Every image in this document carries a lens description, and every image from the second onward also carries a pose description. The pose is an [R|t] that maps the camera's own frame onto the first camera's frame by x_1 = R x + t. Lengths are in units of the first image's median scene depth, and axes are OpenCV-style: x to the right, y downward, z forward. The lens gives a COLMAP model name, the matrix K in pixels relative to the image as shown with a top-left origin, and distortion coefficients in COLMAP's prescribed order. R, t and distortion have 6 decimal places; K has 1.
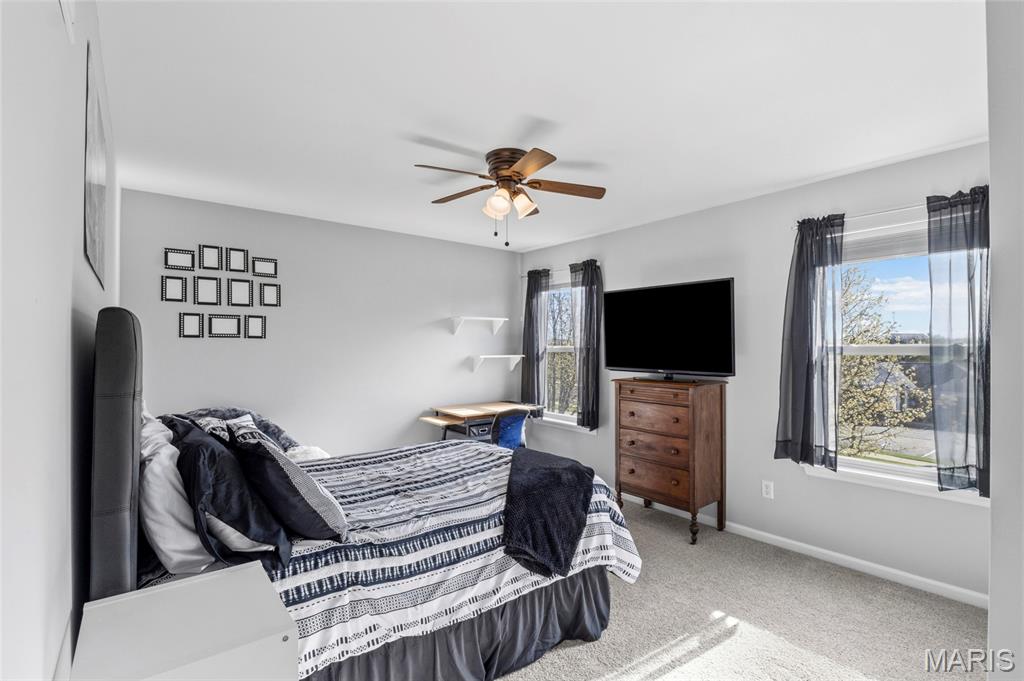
lens RADIAL K [[468.4, 0, 513.3], [0, 468.4, 345.7], [0, 0, 1]] dist [-0.003435, -0.000315]
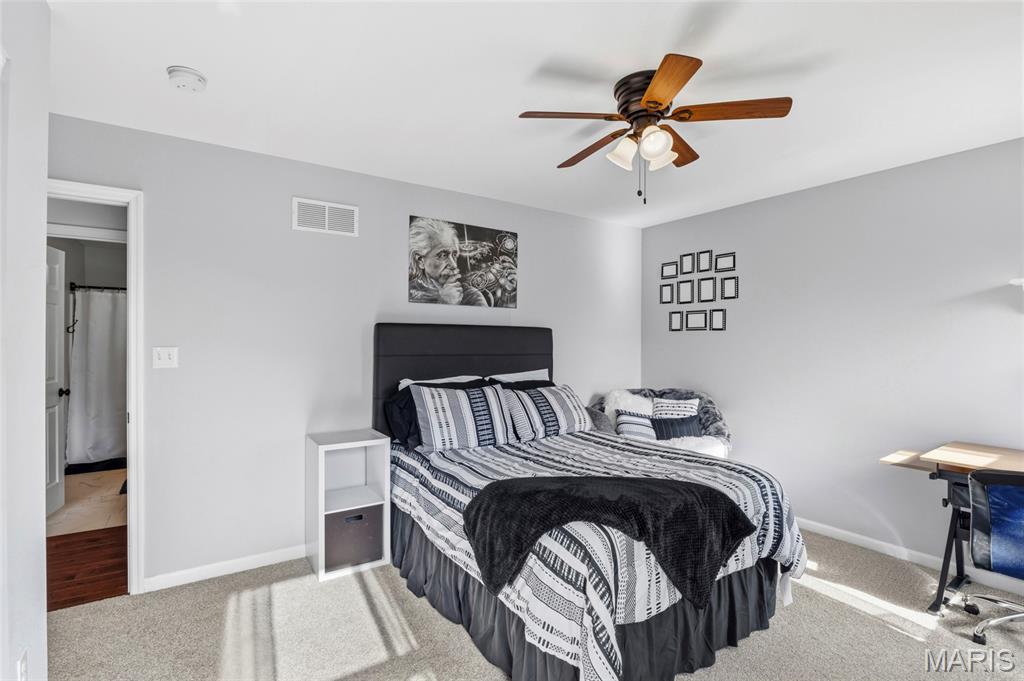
lens RADIAL K [[468.4, 0, 513.5], [0, 468.4, 337.9], [0, 0, 1]] dist [-0.003435, -0.000315]
pose [[-0.057199, -0.004744, -0.998352, 0.575924], [-0.000413, 0.999989, -0.004728, 0.006605], [0.998363, 0.000142, -0.057200, 0.628755]]
